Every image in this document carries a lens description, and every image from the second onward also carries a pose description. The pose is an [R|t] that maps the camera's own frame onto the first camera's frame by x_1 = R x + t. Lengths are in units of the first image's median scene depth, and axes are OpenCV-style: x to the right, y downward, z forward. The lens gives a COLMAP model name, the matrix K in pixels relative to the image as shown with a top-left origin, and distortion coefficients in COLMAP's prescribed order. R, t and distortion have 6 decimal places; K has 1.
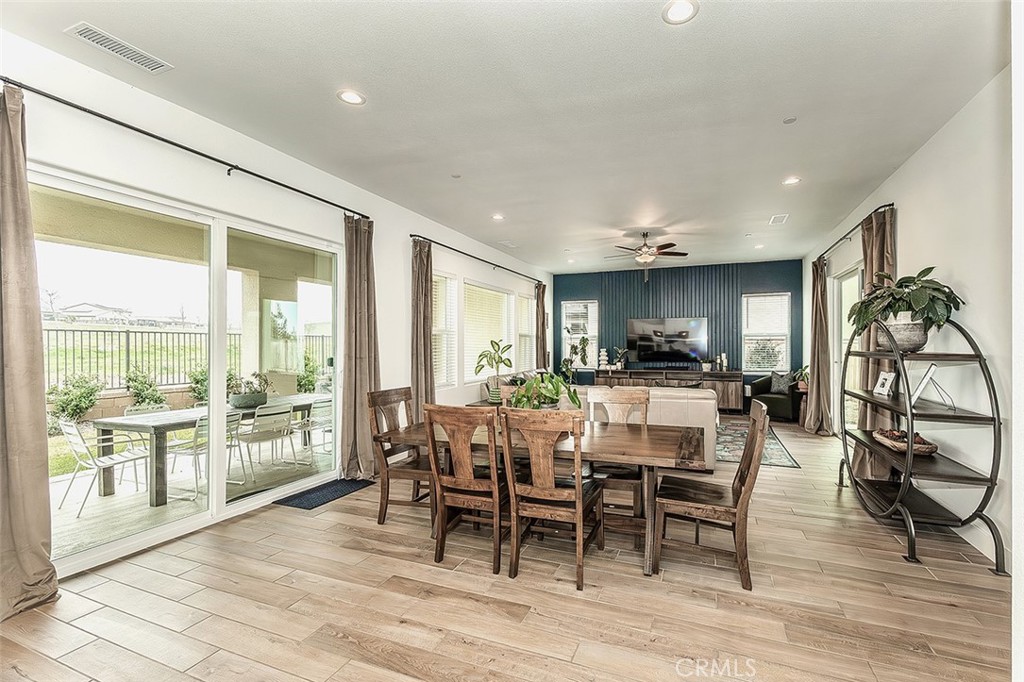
lens RADIAL K [[465.5, 0, 513.0], [0, 465.5, 345.7], [0, 0, 1]] dist [0.002152, -0.000063]
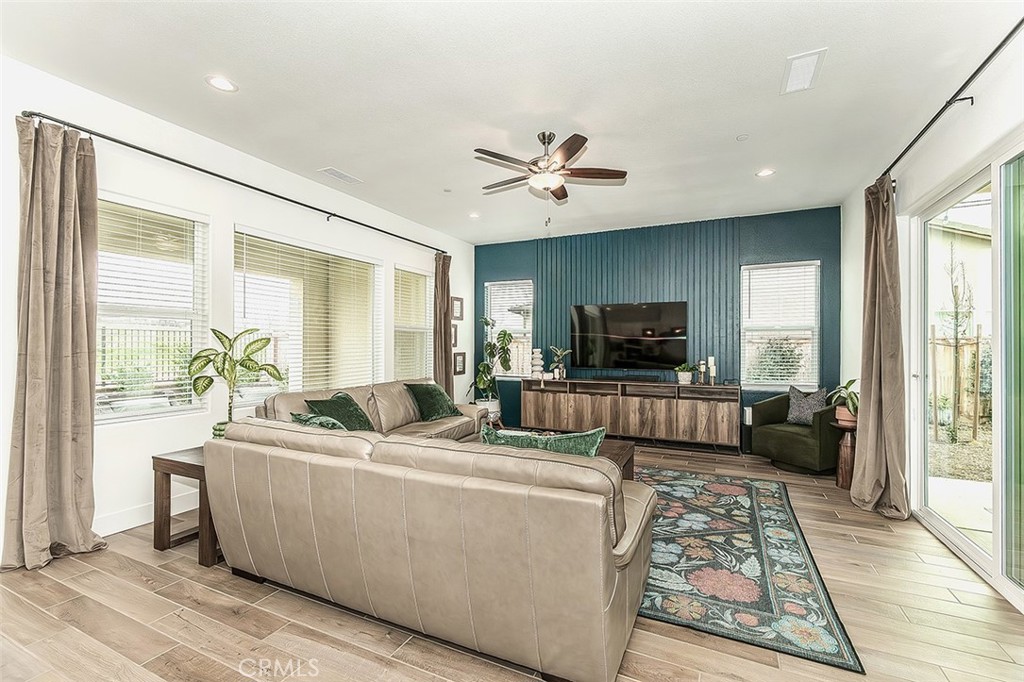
lens RADIAL K [[431.3, 0, 511.9], [0, 431.3, 342.5], [0, 0, 1]] dist [0.003094, 0.000867]
pose [[0.997500, 0.007178, -0.070298, 0.218900], [-0.008116, 0.999882, -0.013065, 0.006321], [0.070196, 0.013603, 0.997440, 0.383381]]
